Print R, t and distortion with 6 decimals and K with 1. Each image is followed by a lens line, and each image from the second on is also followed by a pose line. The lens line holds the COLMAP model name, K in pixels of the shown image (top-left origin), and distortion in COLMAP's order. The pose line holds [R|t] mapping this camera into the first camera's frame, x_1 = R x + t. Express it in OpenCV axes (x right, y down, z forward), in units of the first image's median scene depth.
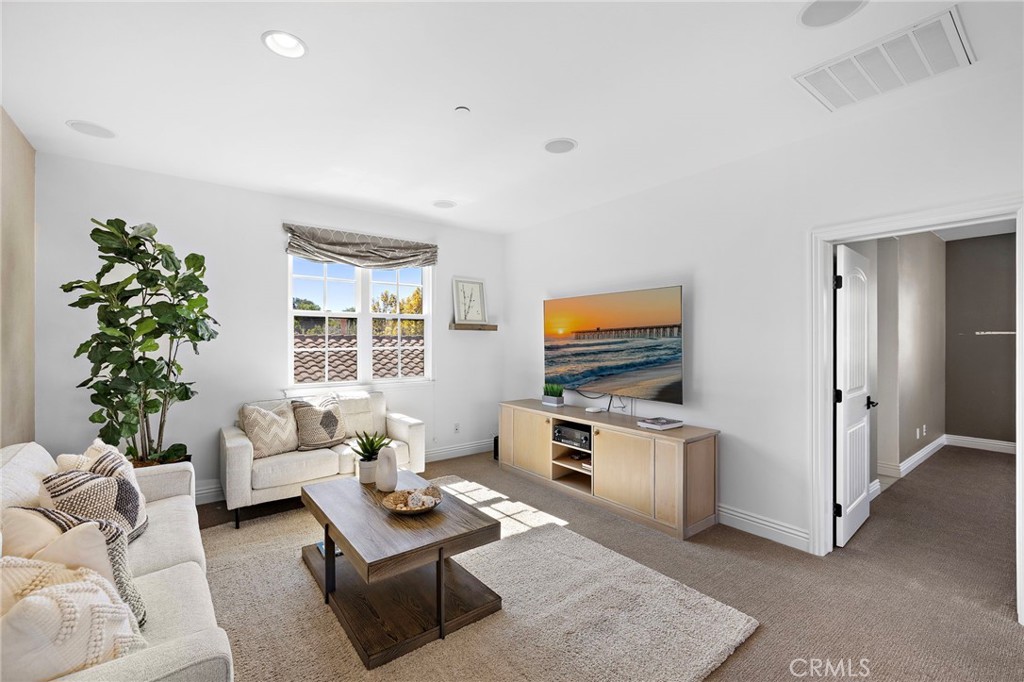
lens RADIAL K [[432.9, 0, 510.4], [0, 432.9, 345.2], [0, 0, 1]] dist [0.002584, -0.000303]
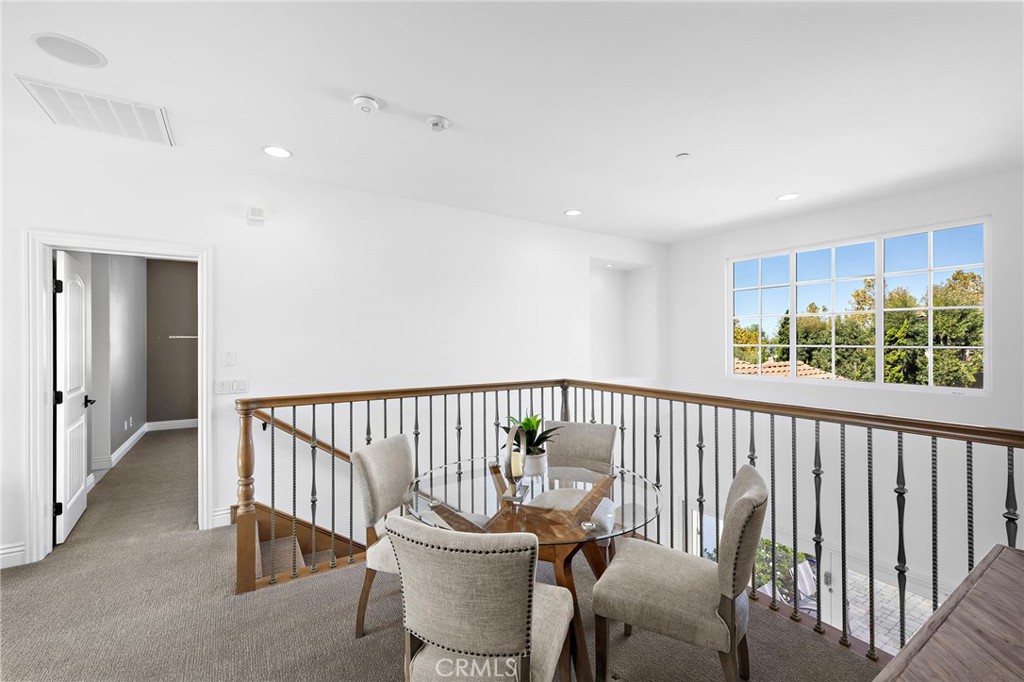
lens RADIAL K [[432.9, 0, 510.4], [0, 432.9, 345.2], [0, 0, 1]] dist [0.002584, -0.000303]
pose [[0.078615, 0.000279, 0.996905, -0.181396], [0.001439, 0.999999, -0.000393, -0.004550], [-0.996904, 0.001466, 0.078615, -0.146061]]
